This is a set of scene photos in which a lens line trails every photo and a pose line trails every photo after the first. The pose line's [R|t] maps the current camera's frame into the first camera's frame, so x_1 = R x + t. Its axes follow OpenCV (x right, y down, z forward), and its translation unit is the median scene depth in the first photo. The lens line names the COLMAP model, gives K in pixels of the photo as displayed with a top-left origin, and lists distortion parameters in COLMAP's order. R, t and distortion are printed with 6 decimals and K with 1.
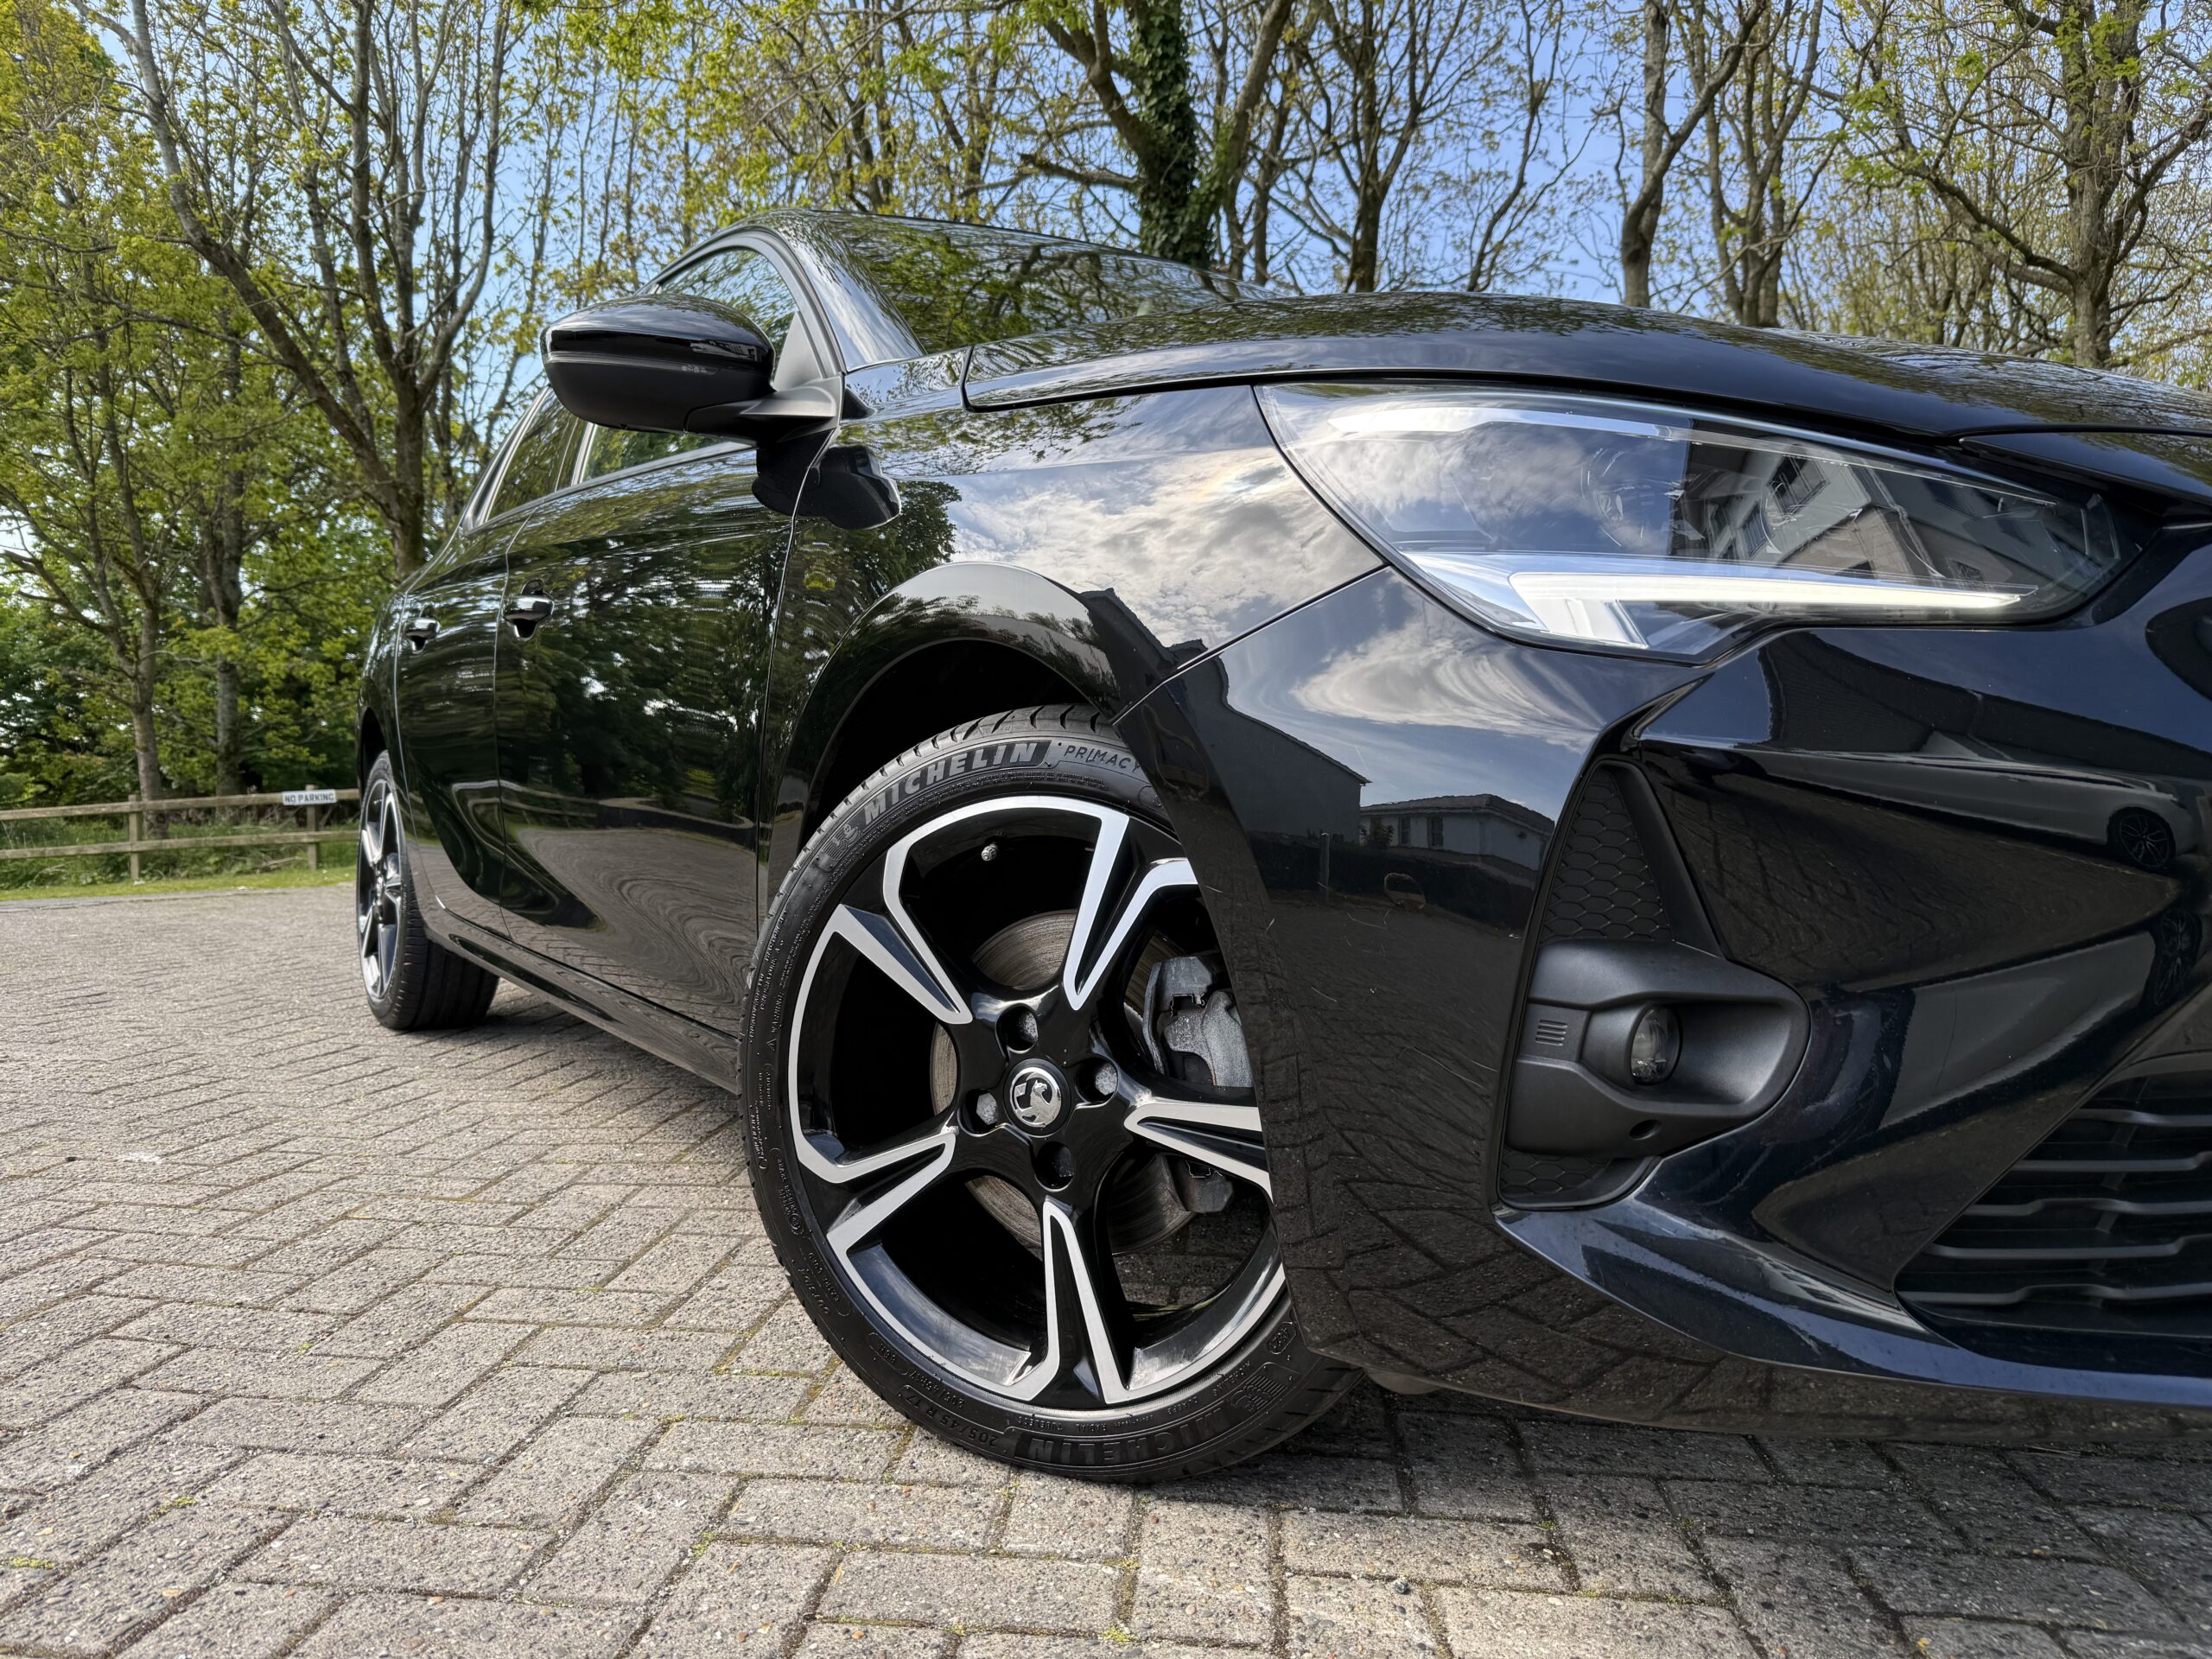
lens RADIAL K [[1567.8, 0, 1113.9], [0, 1567.8, 829.2], [0, 0, 1]] dist [-0.005996, -0.006385]
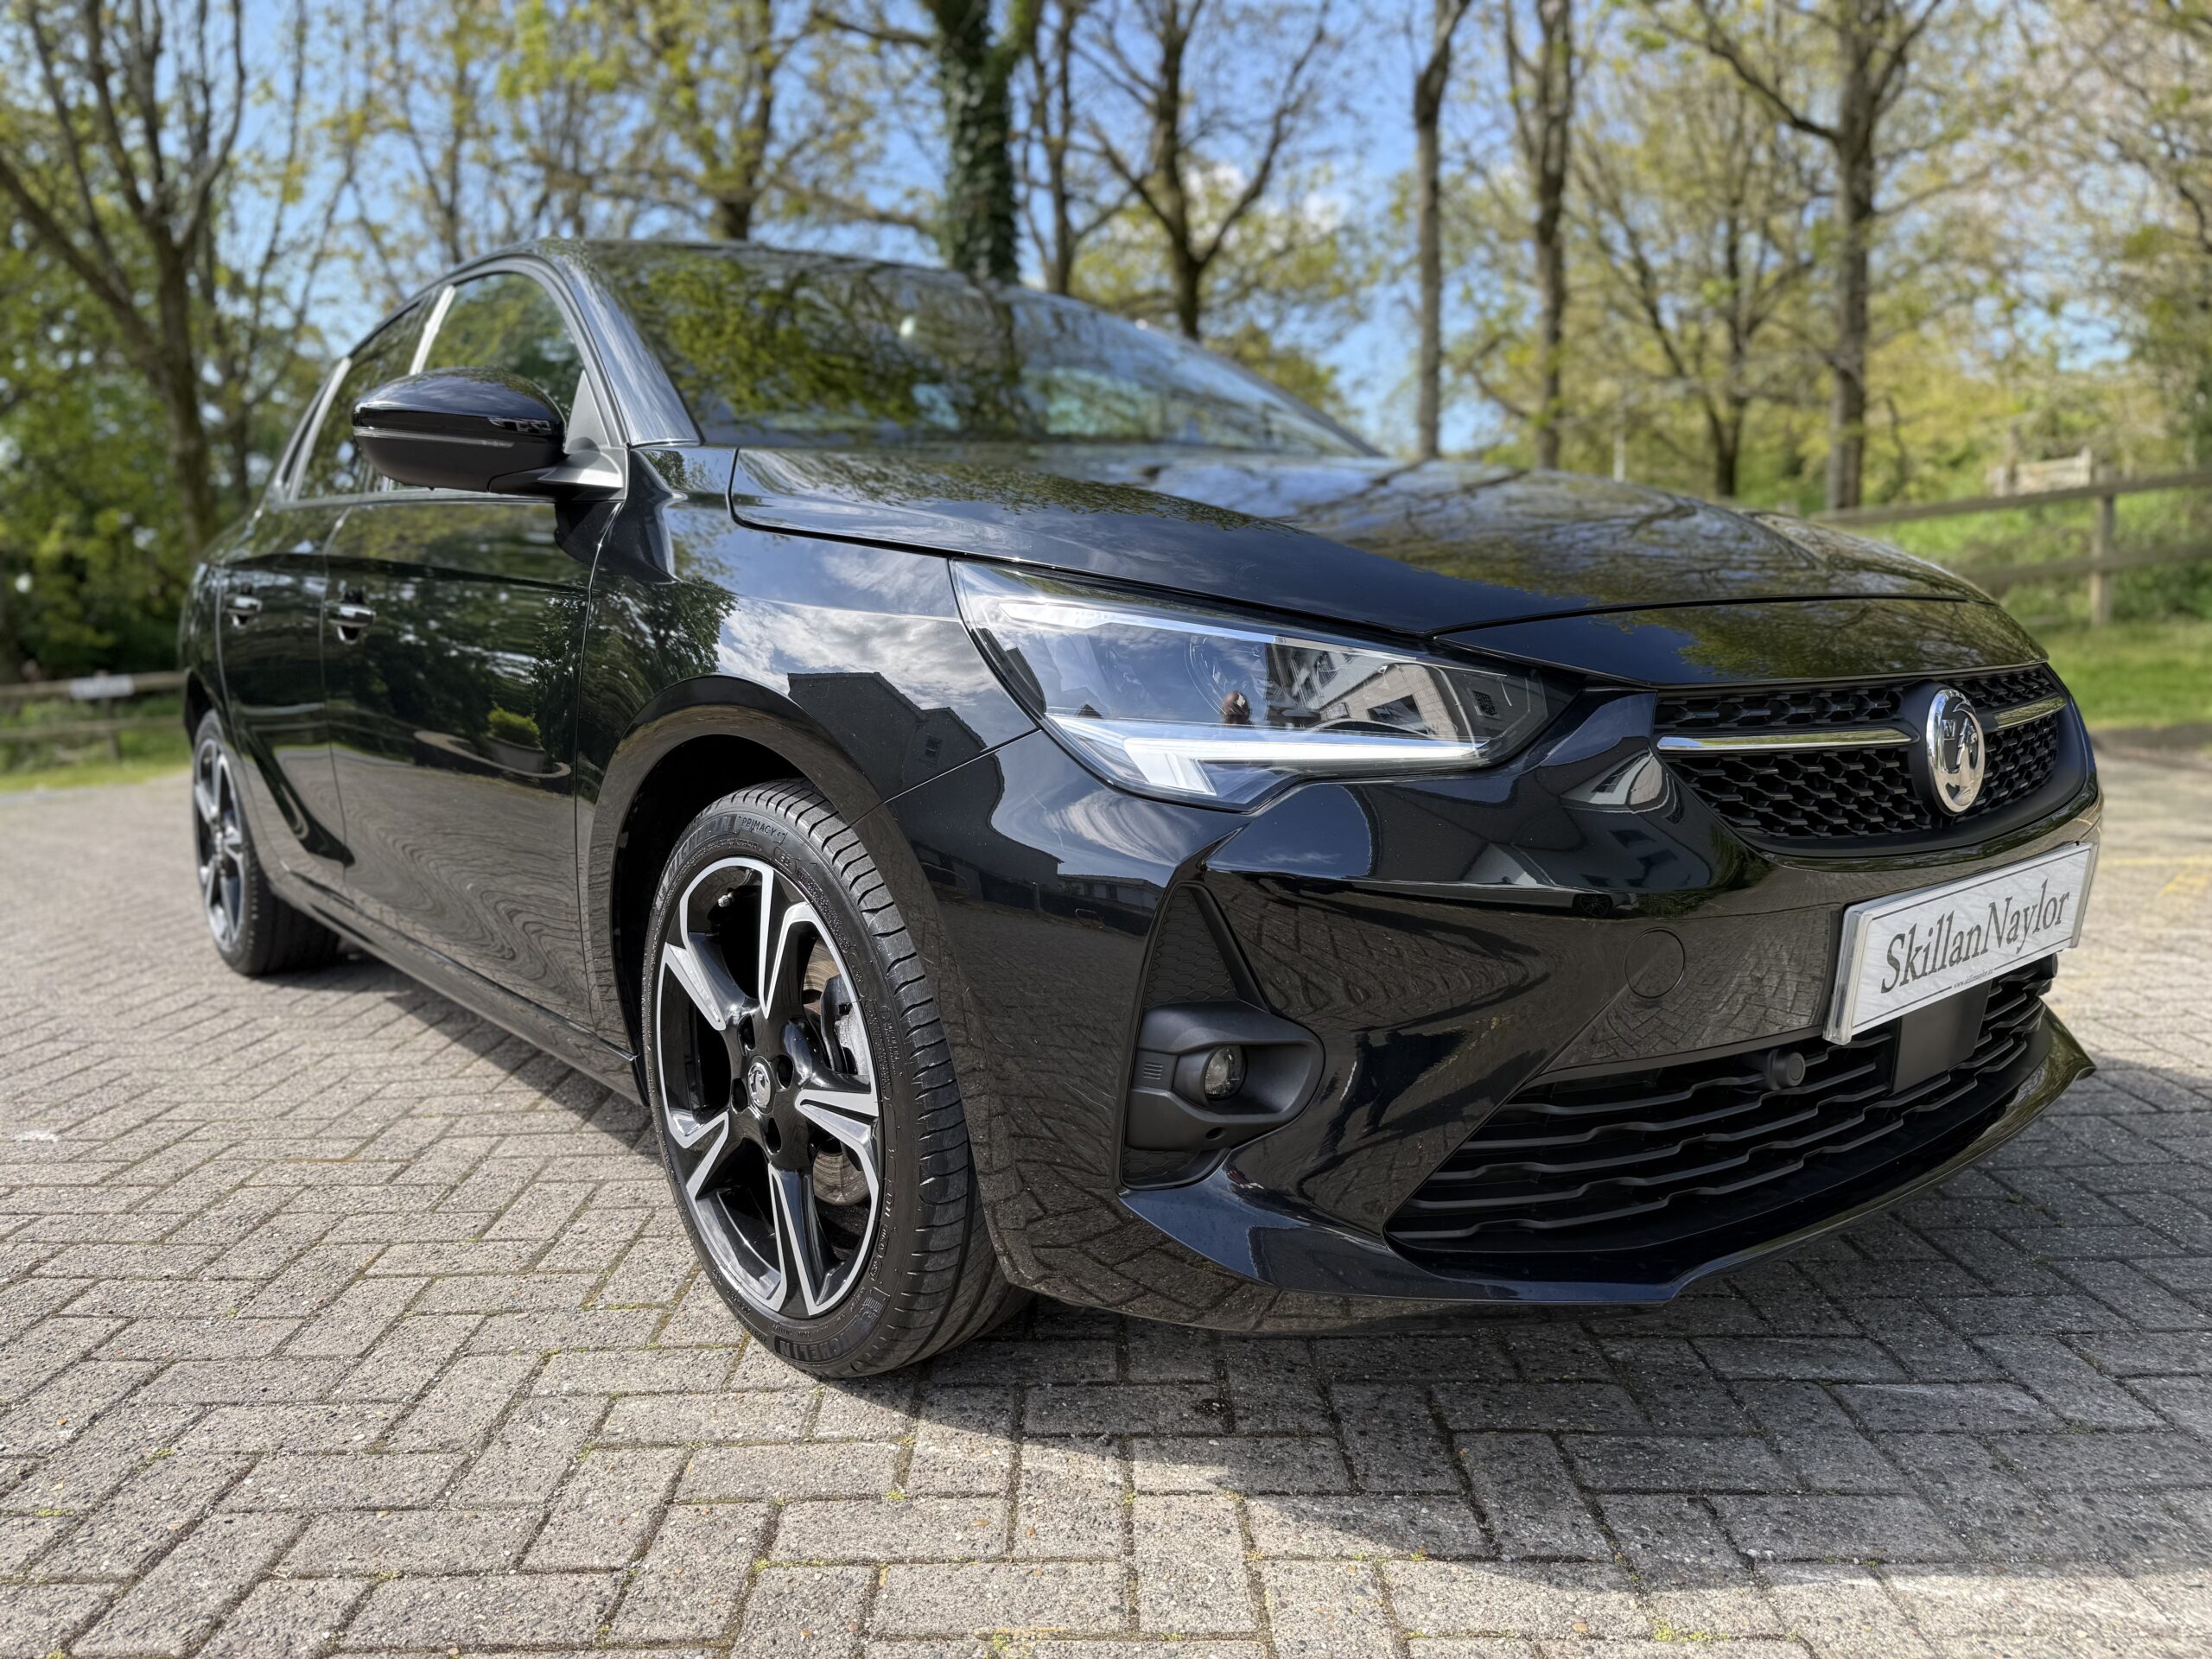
lens RADIAL K [[1567.8, 0, 1113.9], [0, 1567.8, 829.2], [0, 0, 1]] dist [-0.005996, -0.006385]
pose [[0.994058, -0.046405, 0.098468, 0.064054], [0.035641, 0.993469, 0.108395, -0.162607], [-0.102855, -0.104242, 0.989219, -0.251103]]
